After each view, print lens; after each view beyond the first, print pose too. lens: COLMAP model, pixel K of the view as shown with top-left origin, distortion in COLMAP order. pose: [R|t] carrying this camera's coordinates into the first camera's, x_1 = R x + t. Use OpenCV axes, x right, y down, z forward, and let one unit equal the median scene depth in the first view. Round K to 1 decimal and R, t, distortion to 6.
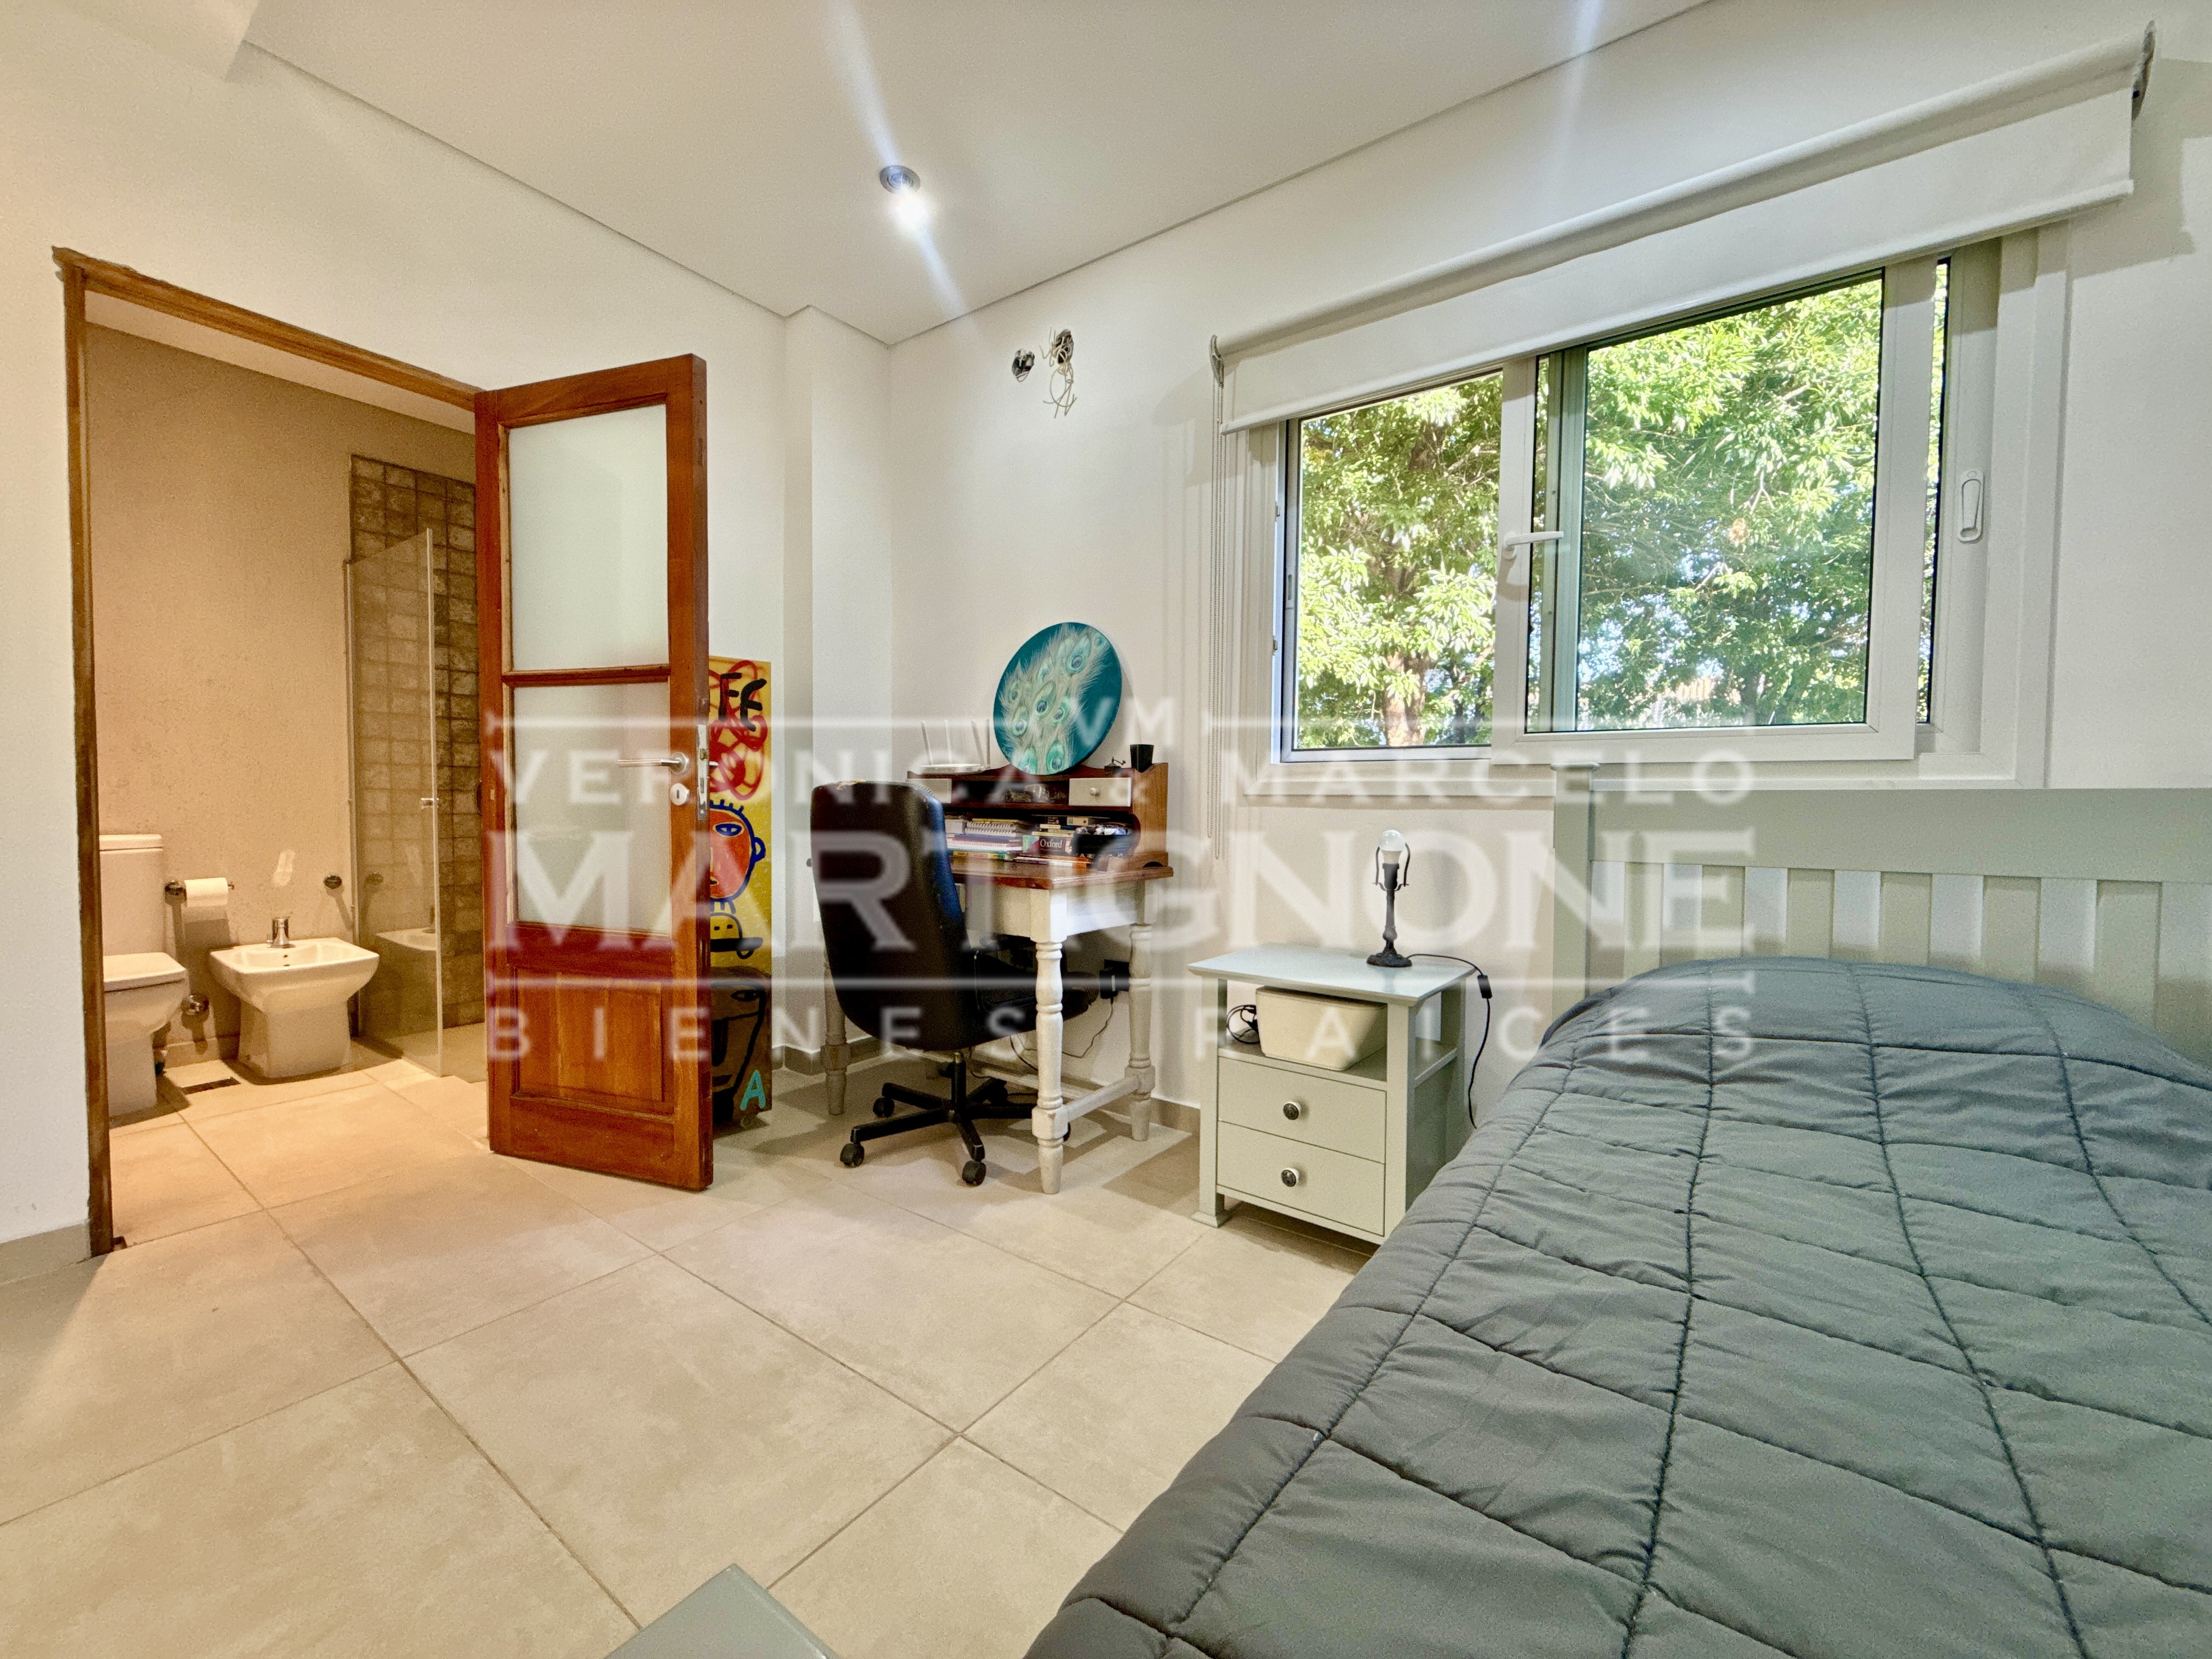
lens RADIAL K [[878.5, 0, 1108.9], [0, 878.5, 831.4], [0, 0, 1]] dist [-0.000453, -0.000564]
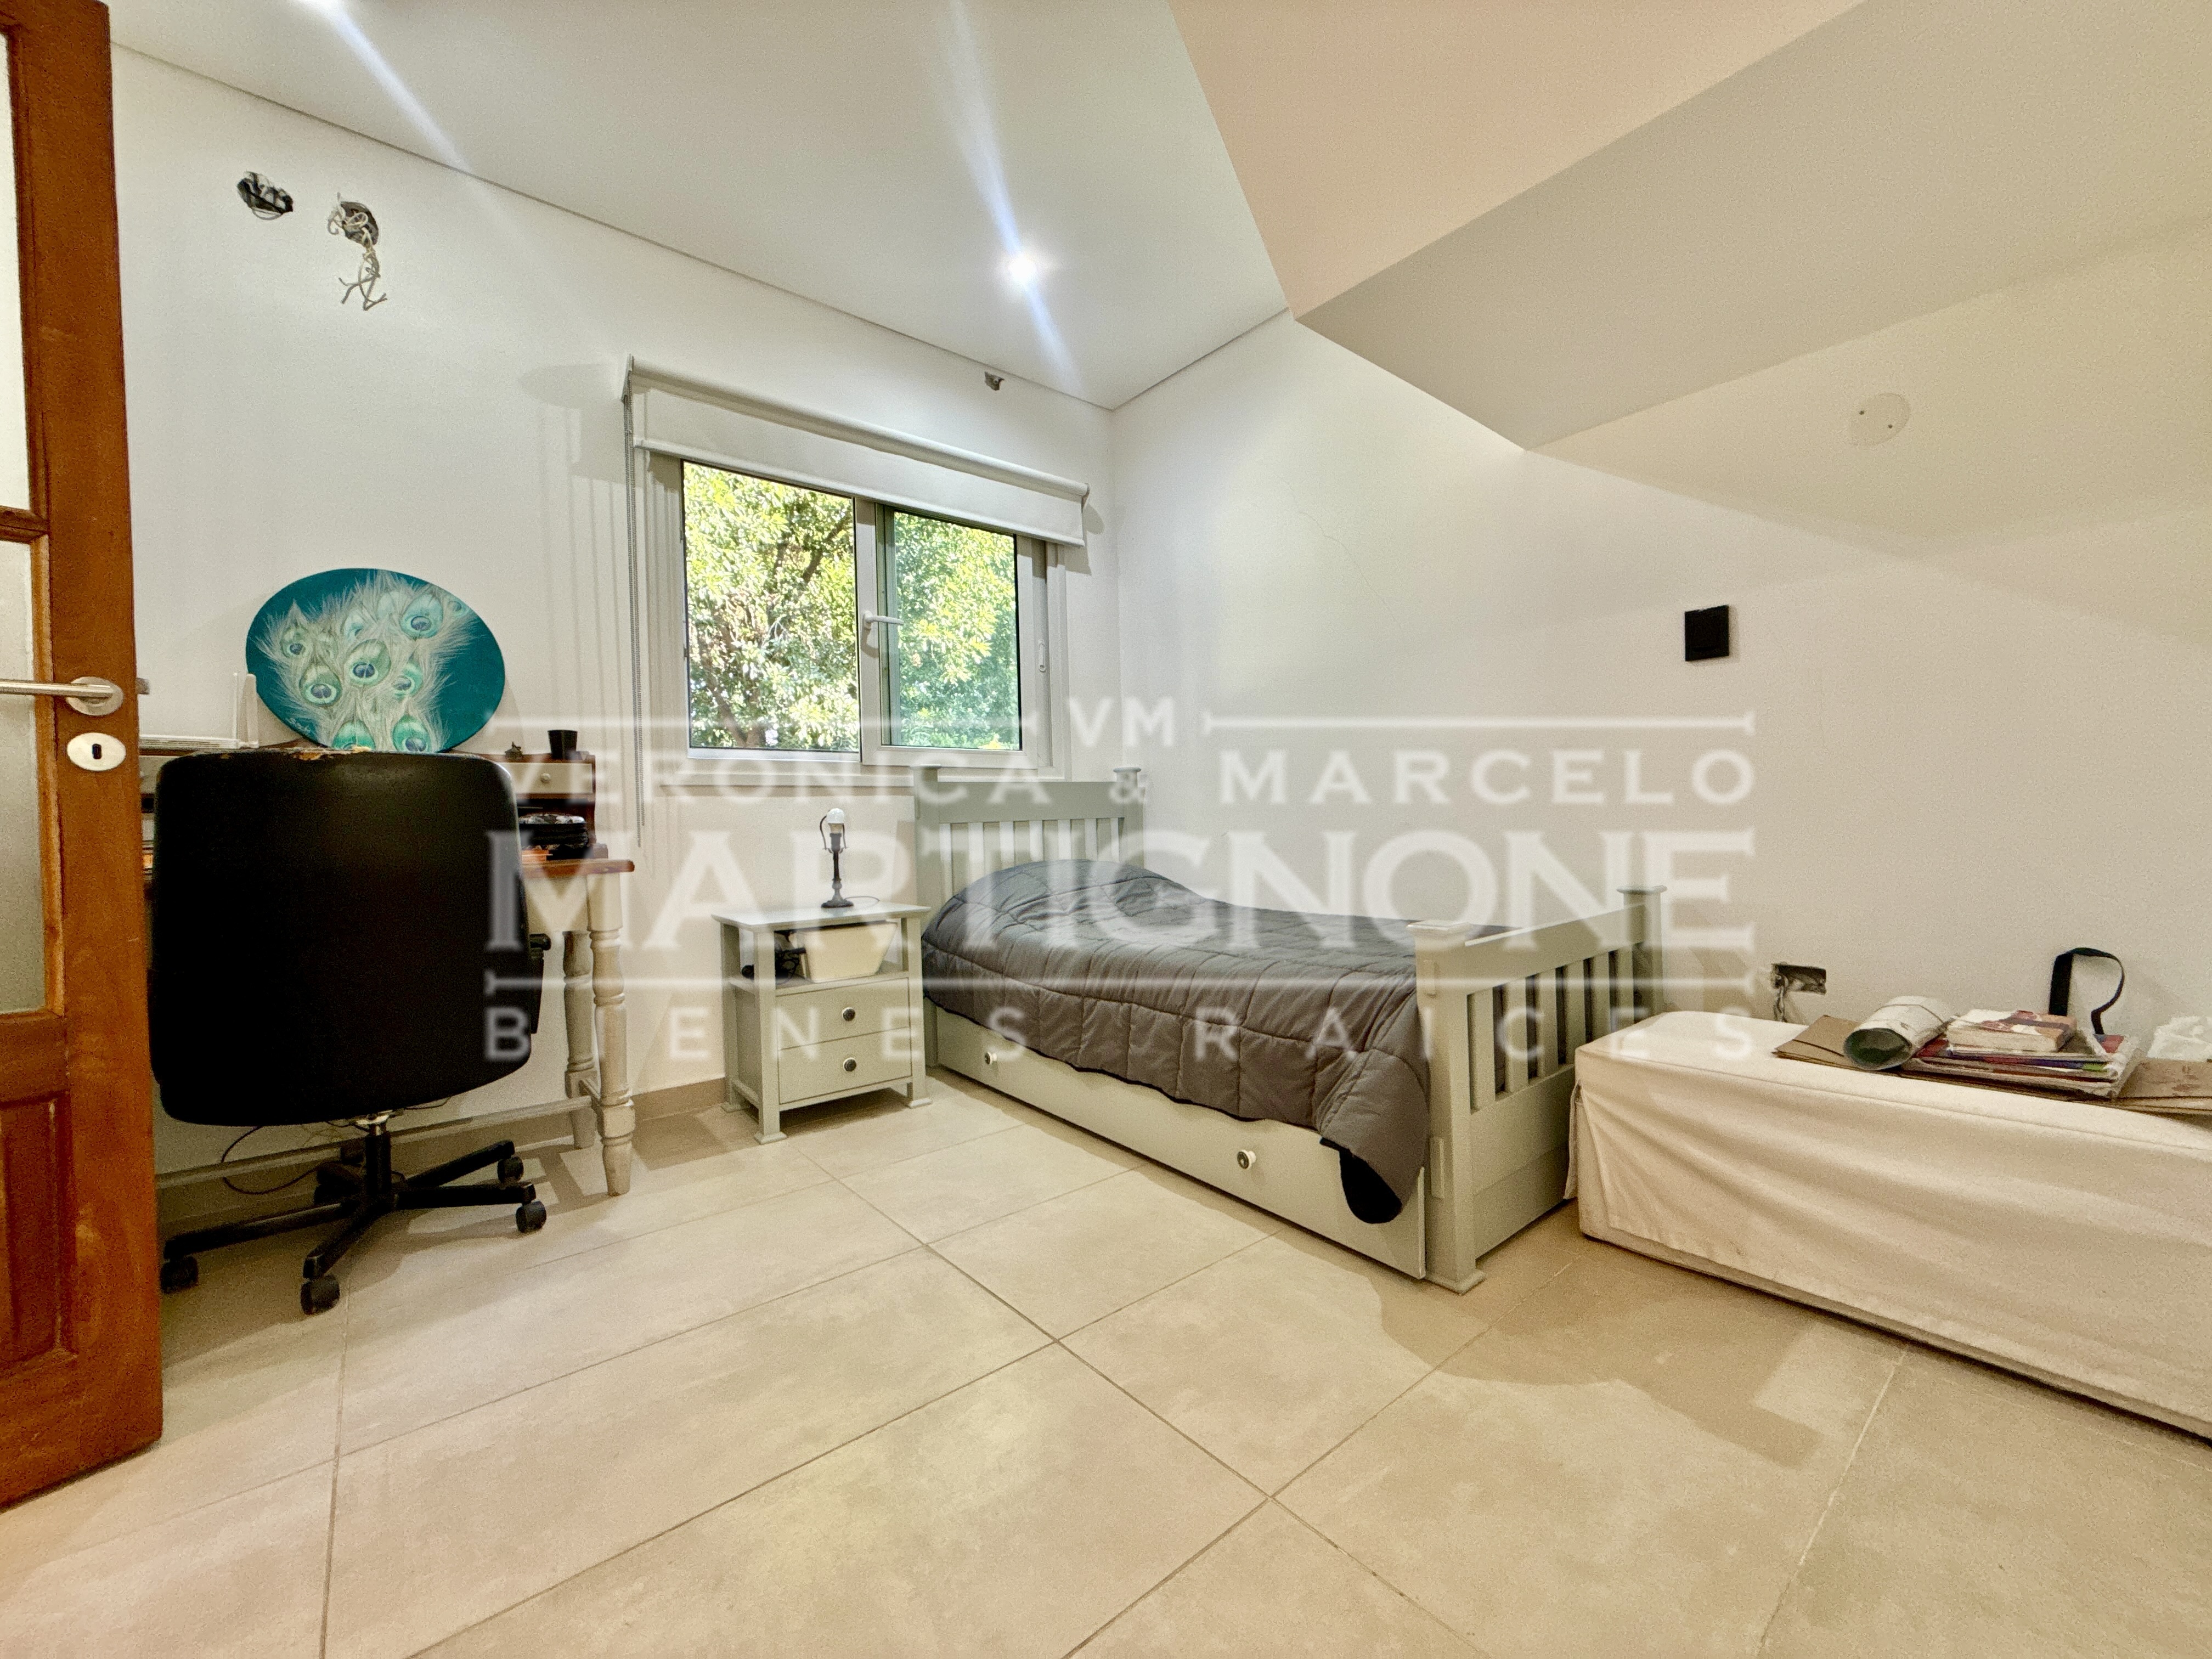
lens RADIAL K [[878.5, 0, 1120.3], [0, 878.5, 827.5], [0, 0, 1]] dist [-0.000453, -0.000564]
pose [[0.241695, -0.024548, 0.970042, -0.805395], [0.064774, 0.997858, 0.009113, 0.038739], [-0.968188, 0.060631, 0.242767, 0.208547]]
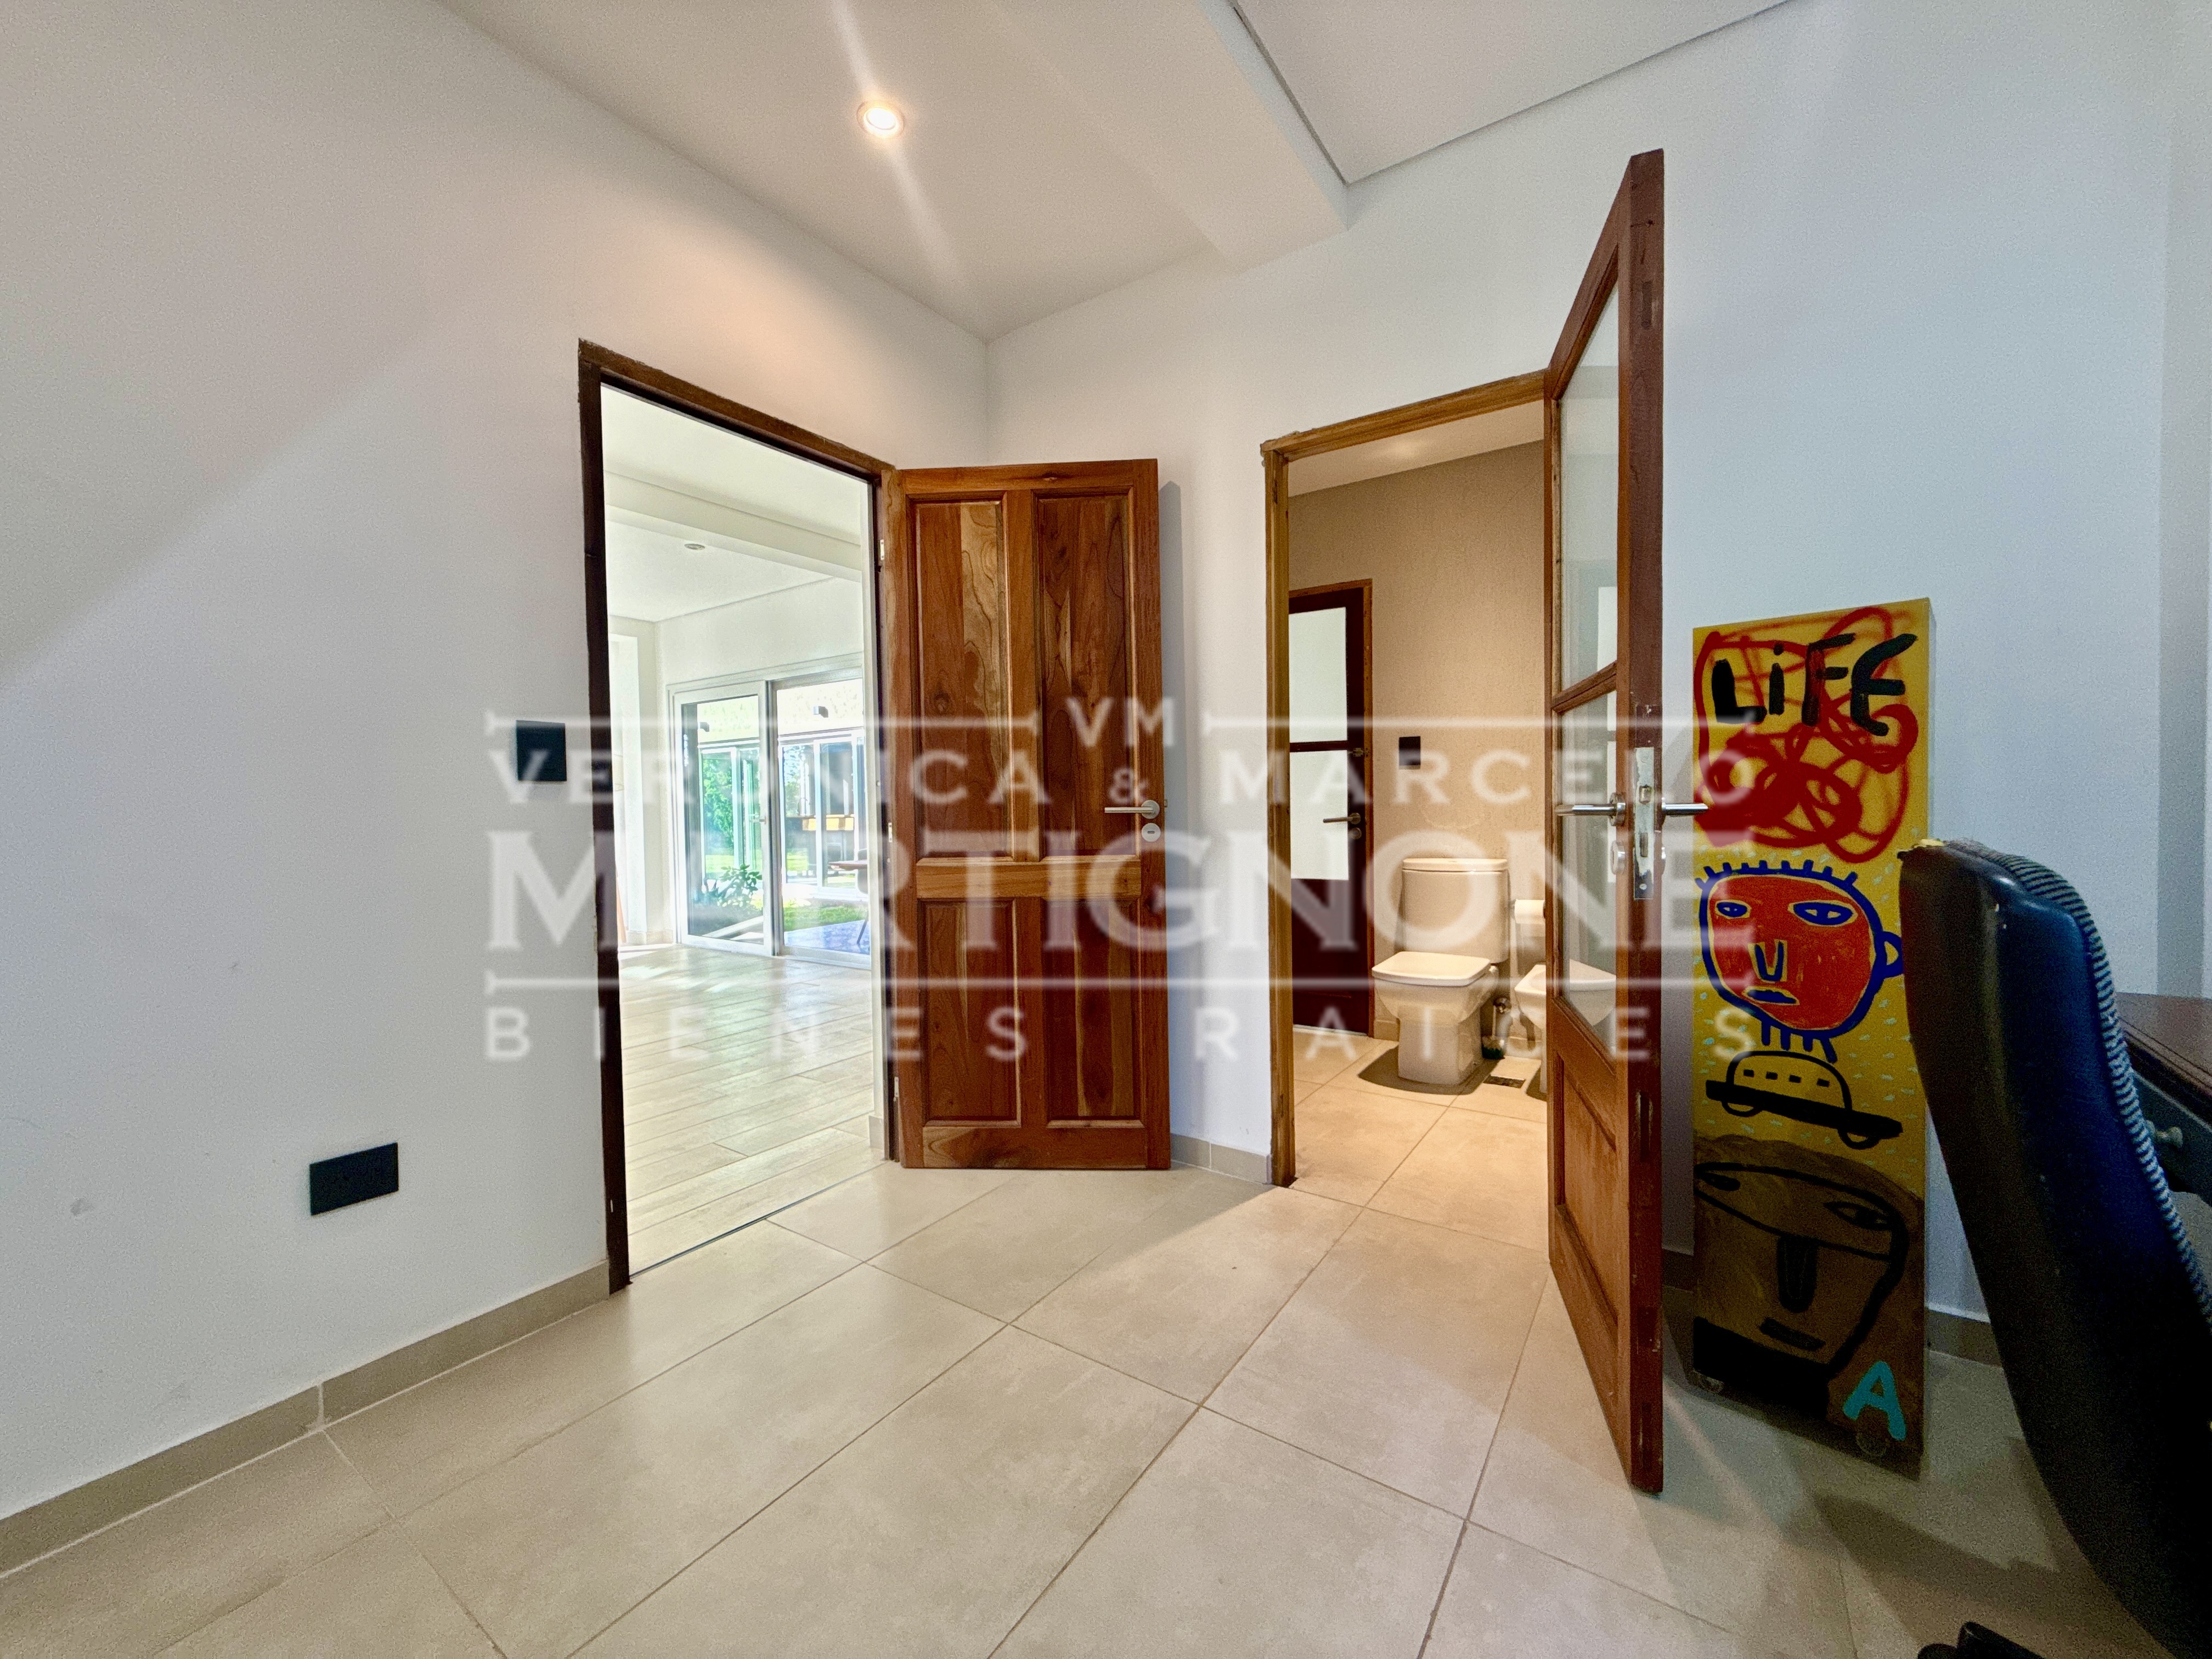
lens RADIAL K [[878.5, 0, 1119.7], [0, 878.5, 826.6], [0, 0, 1]] dist [-0.000453, -0.000564]
pose [[0.017542, 0.015772, -0.999722, 0.128211], [-0.022773, 0.999622, 0.015371, -0.056722], [0.999587, 0.022497, 0.017895, 0.532057]]
